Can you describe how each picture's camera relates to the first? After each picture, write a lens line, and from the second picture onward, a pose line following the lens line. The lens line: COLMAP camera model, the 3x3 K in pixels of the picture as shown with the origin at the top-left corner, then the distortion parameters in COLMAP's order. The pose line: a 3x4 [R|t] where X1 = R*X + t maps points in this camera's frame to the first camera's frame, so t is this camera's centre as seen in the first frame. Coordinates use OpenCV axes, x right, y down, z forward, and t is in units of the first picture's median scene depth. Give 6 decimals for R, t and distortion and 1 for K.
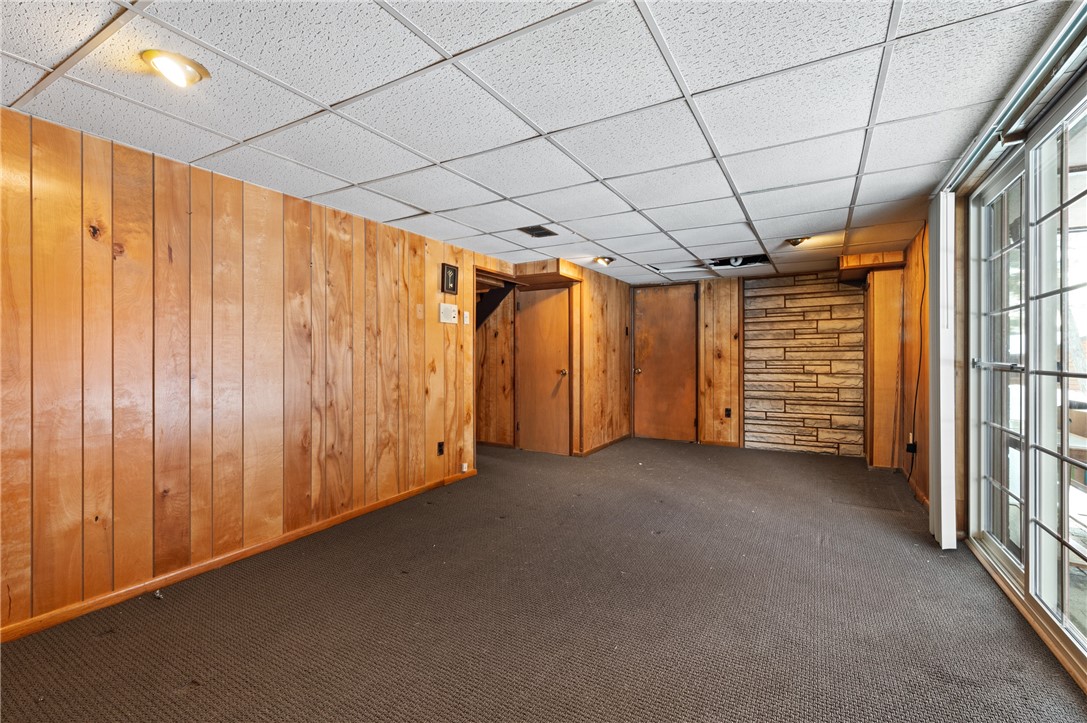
lens RADIAL K [[470.5, 0, 552.1], [0, 470.5, 362.5], [0, 0, 1]] dist [0.000427, 0.000114]
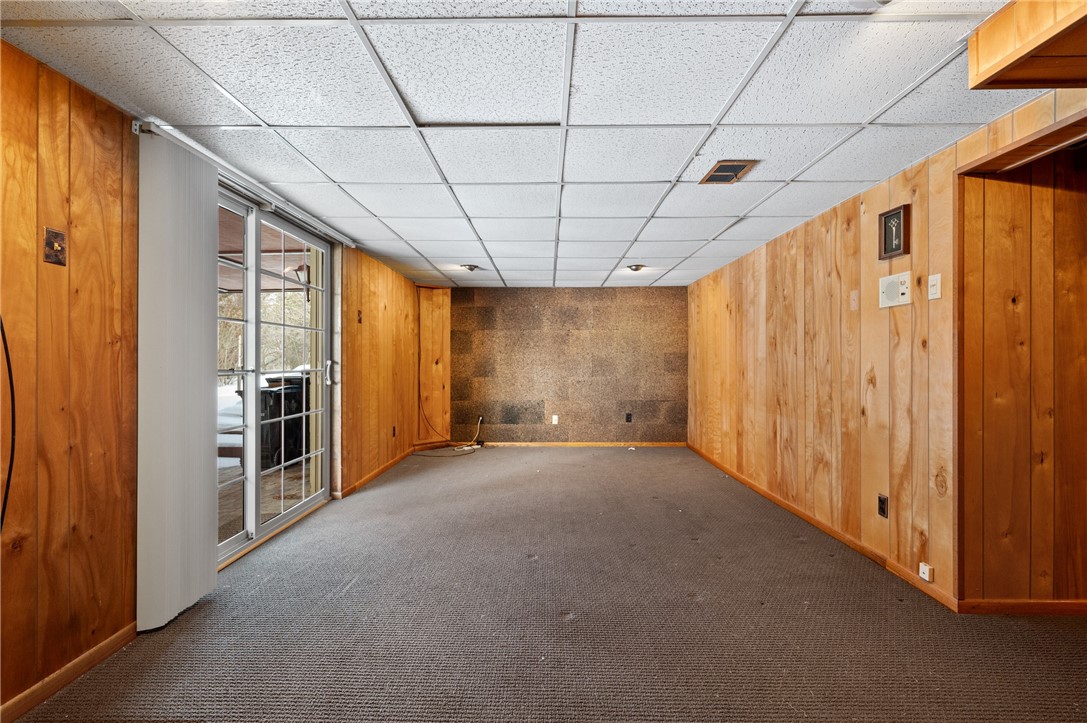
lens RADIAL K [[470.5, 0, 545.0], [0, 470.5, 358.2], [0, 0, 1]] dist [0.000427, 0.000114]
pose [[-0.871784, 0.001570, -0.489887, 0.473562], [-0.001169, 0.999985, 0.005287, -0.020368], [0.489889, 0.005182, -0.871770, 1.328946]]
